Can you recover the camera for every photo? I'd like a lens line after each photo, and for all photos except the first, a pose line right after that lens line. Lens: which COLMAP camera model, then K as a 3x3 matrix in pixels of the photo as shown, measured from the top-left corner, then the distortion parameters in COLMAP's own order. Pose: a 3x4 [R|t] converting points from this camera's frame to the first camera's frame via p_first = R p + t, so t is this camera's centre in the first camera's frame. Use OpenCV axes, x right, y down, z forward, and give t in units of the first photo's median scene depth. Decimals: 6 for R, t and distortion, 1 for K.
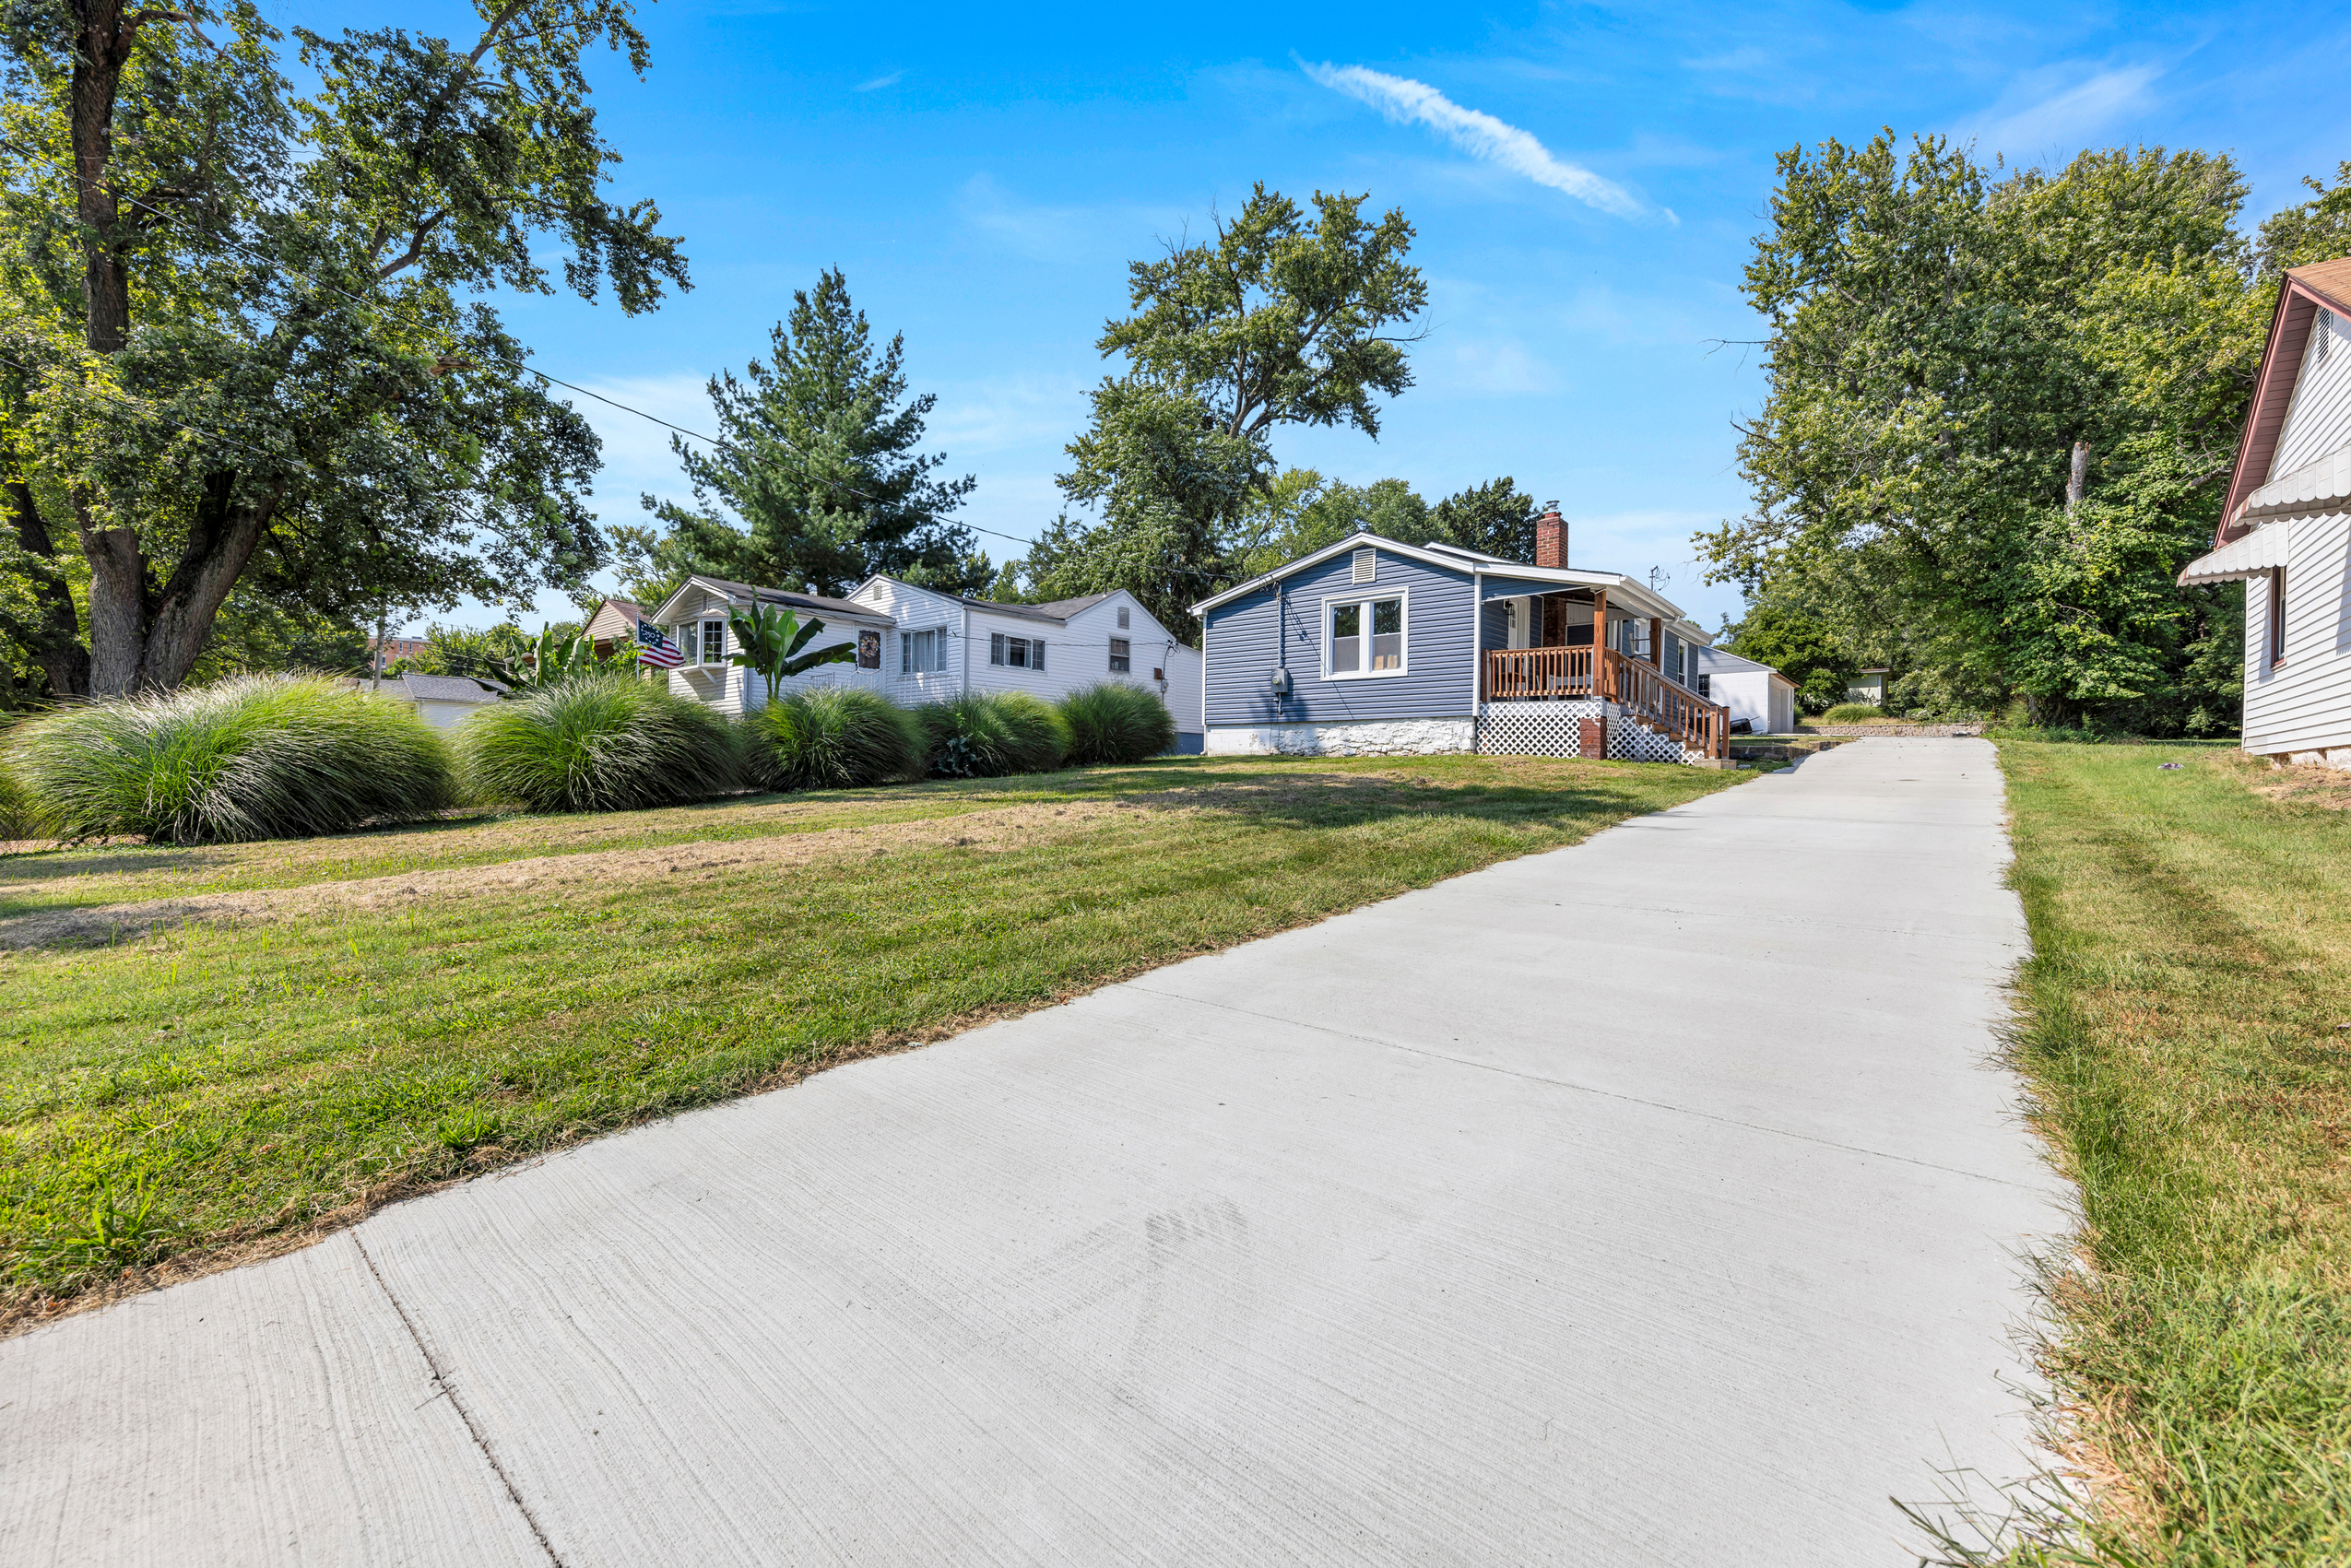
lens RADIAL K [[936.2, 0, 1169.9], [0, 936.2, 777.1], [0, 0, 1]] dist [0.008500, -0.001341]
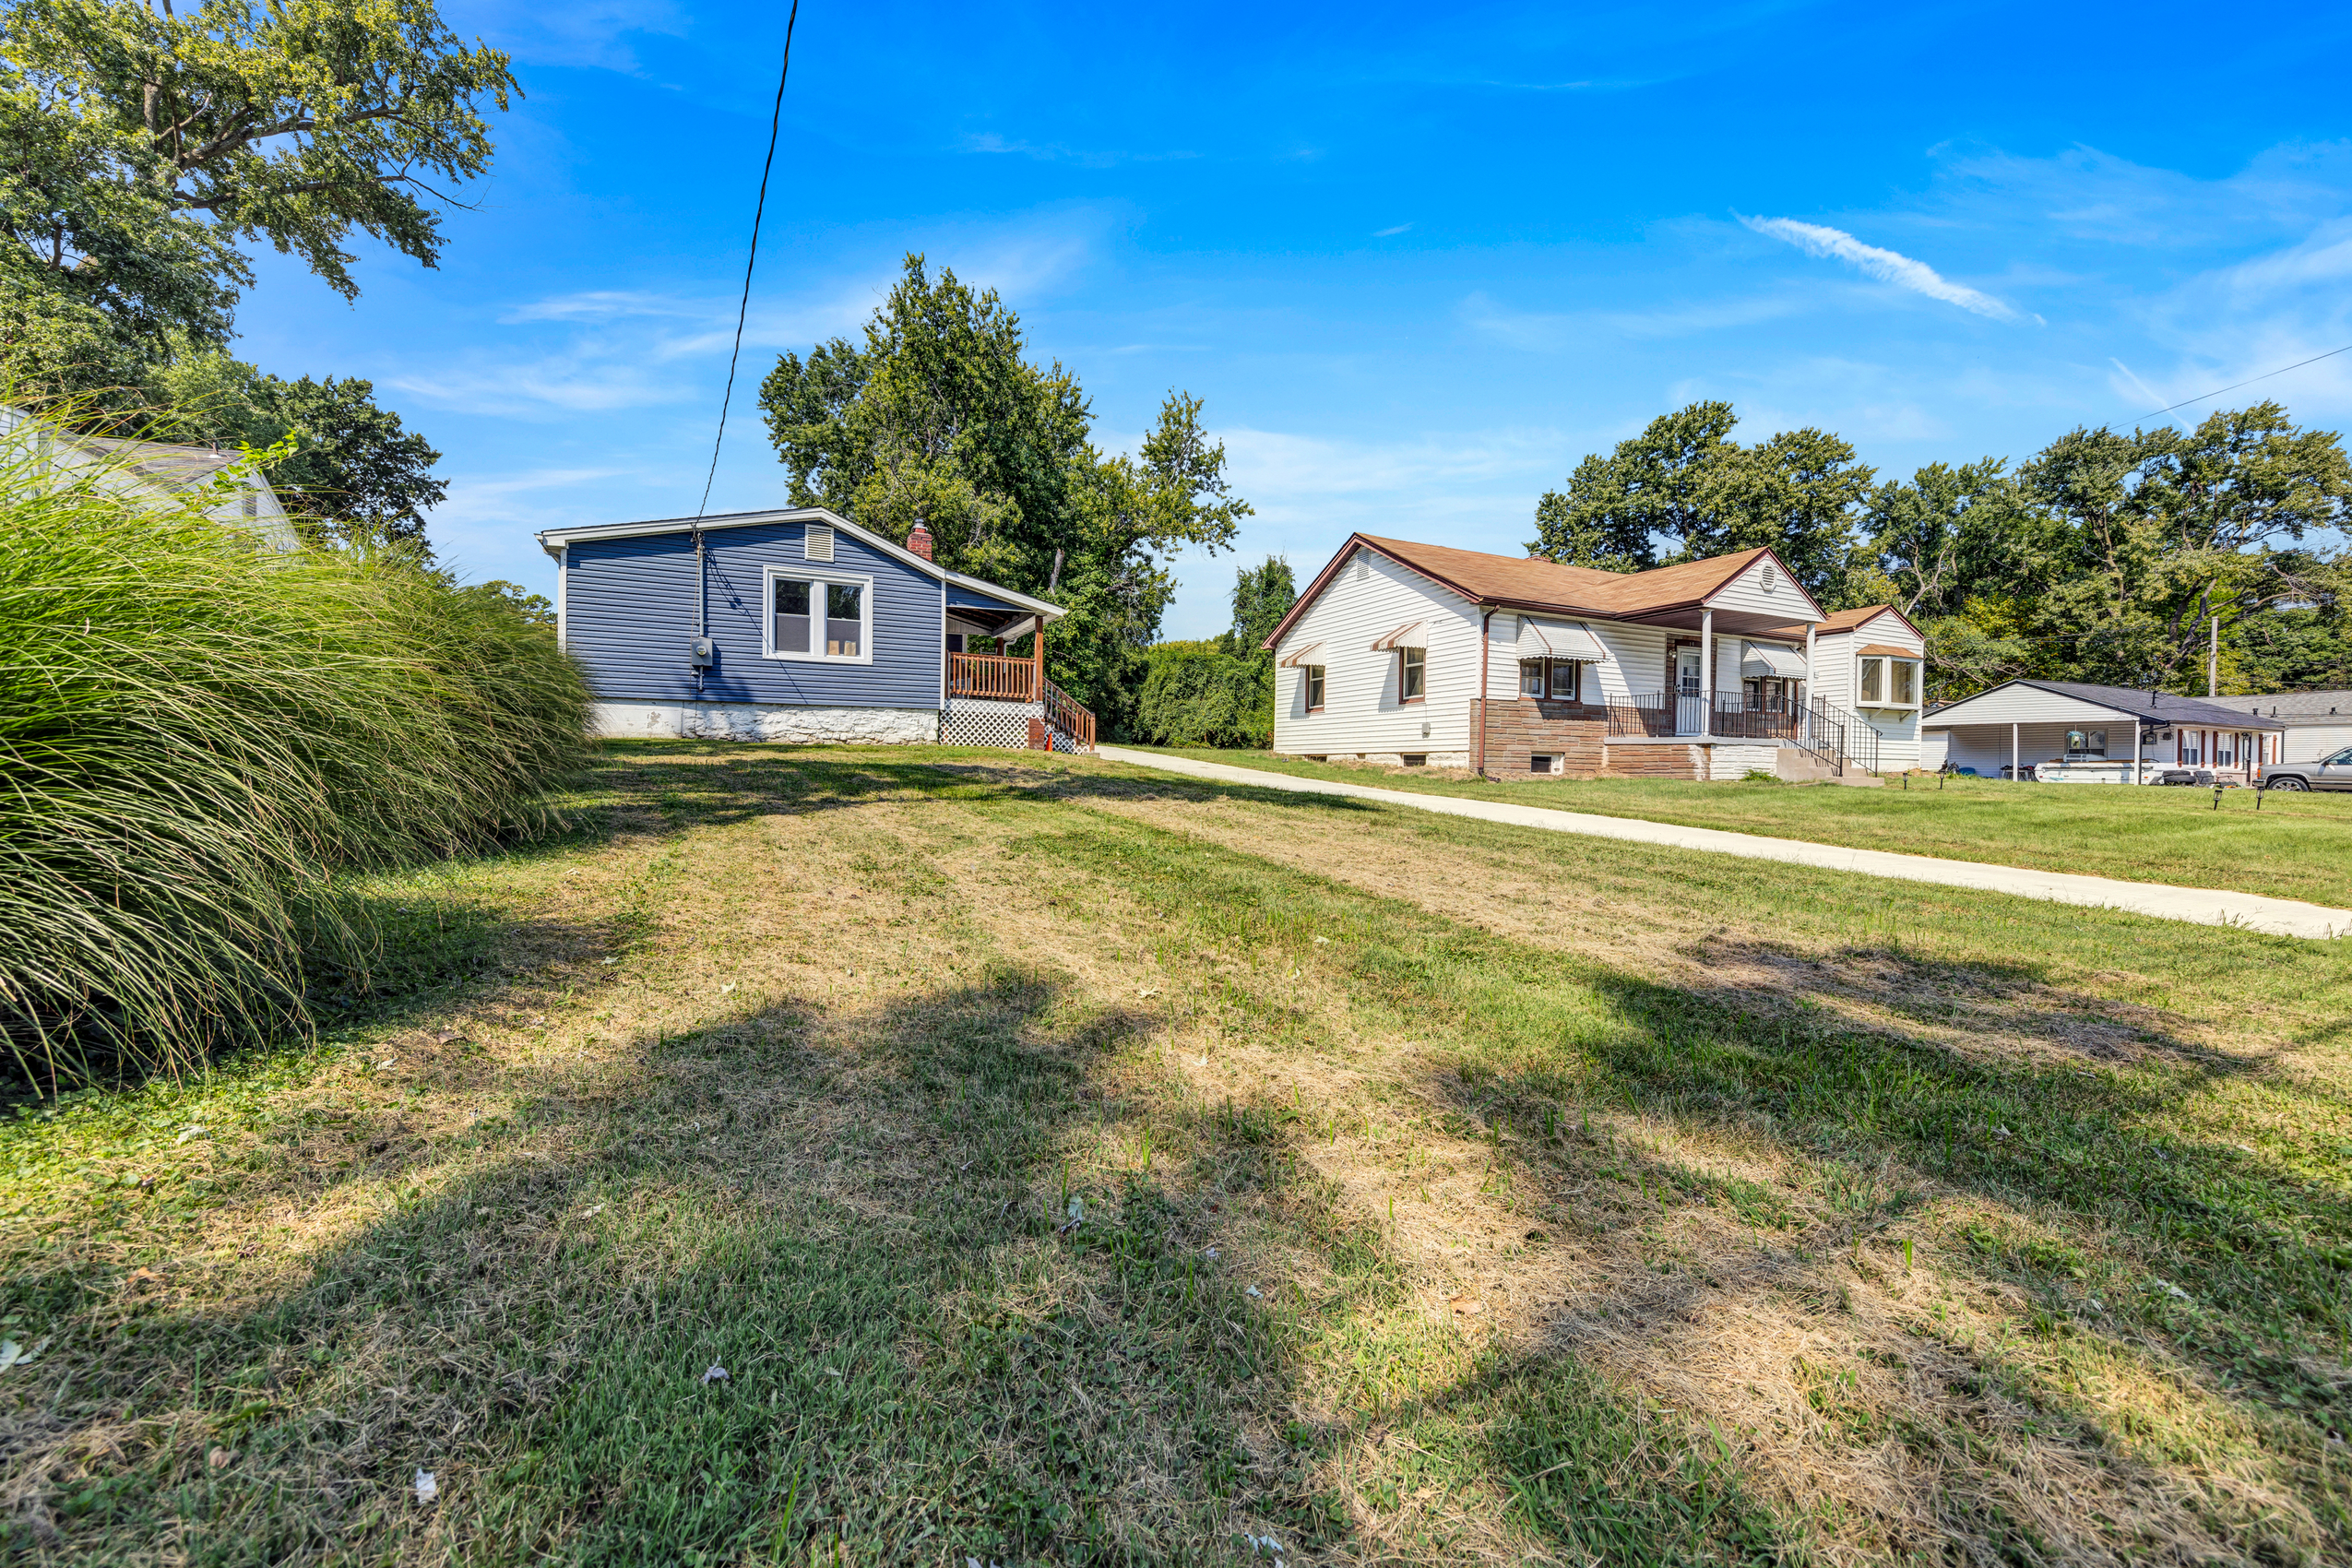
lens RADIAL K [[936.6, 0, 1169.8], [0, 936.6, 766.4], [0, 0, 1]] dist [0.008500, -0.001341]
pose [[0.388674, -0.003281, 0.921369, -0.406301], [-0.004183, 0.999977, 0.005326, -0.004459], [-0.921366, -0.005924, 0.388652, 0.230616]]
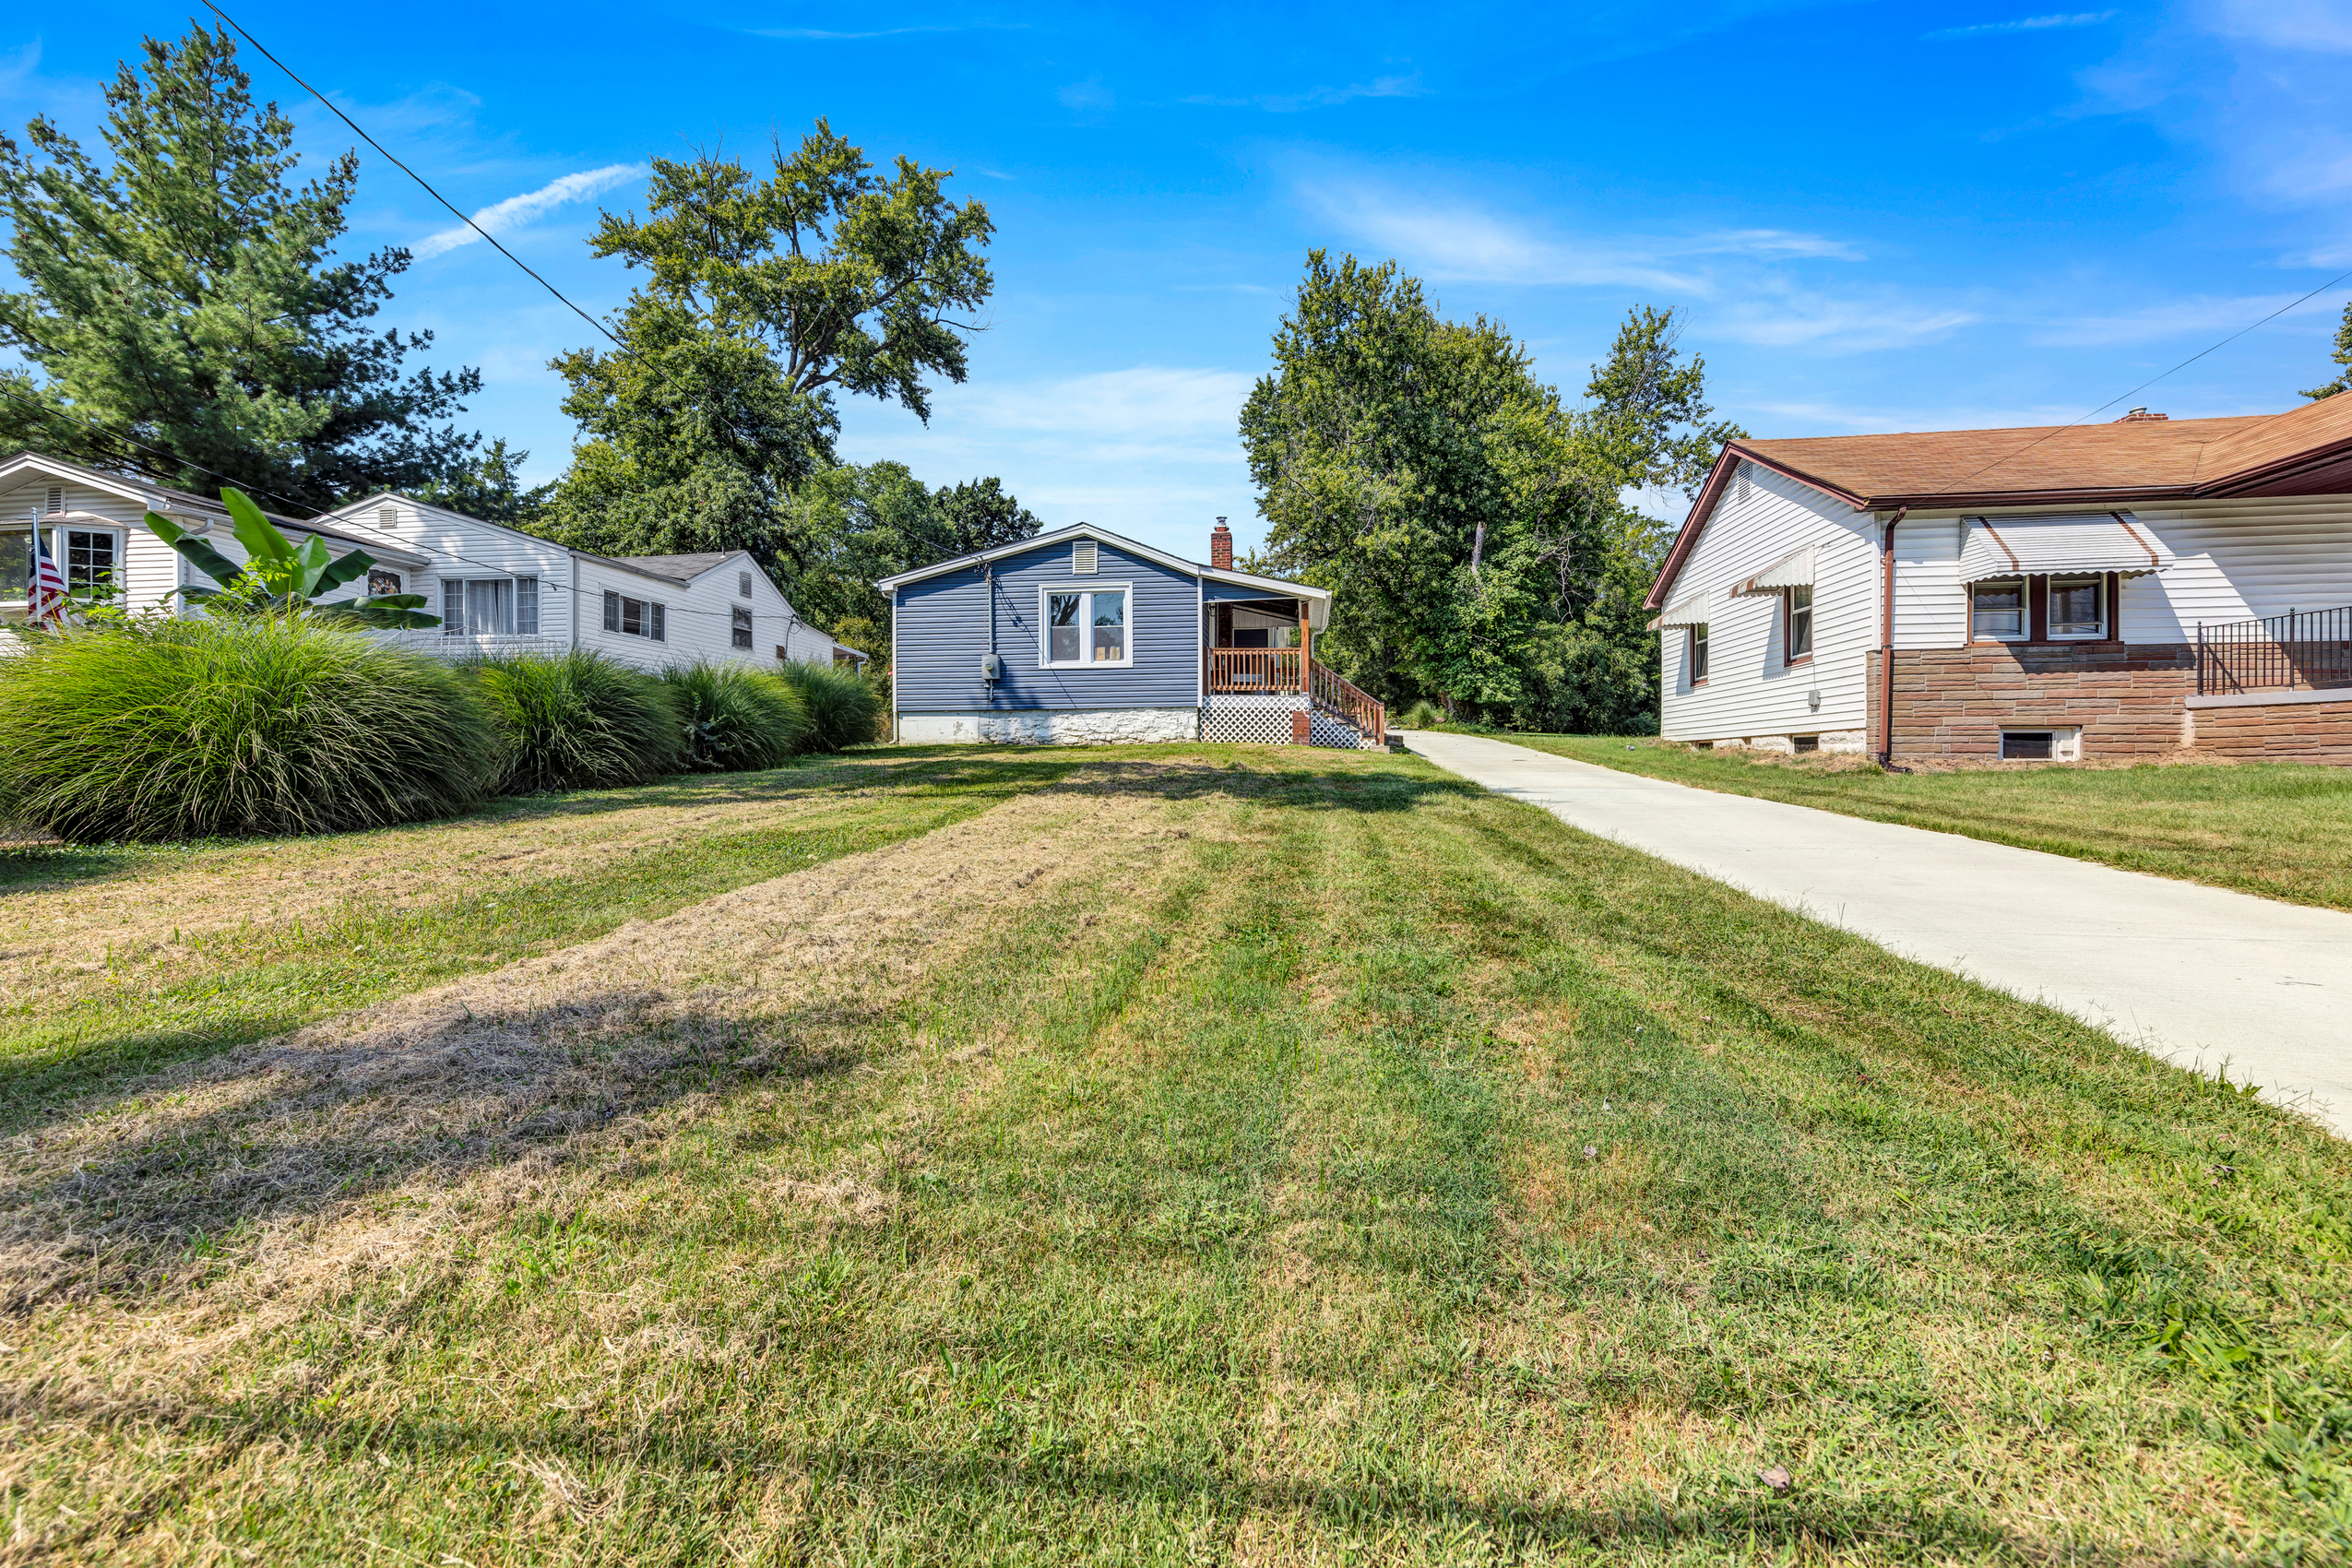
lens RADIAL K [[936.6, 0, 1174.3], [0, 936.6, 769.1], [0, 0, 1]] dist [0.008500, -0.001341]
pose [[0.835226, -0.018397, 0.549600, -0.209572], [0.016572, 0.999828, 0.008283, -0.002105], [-0.549658, 0.002190, 0.835387, 0.074981]]
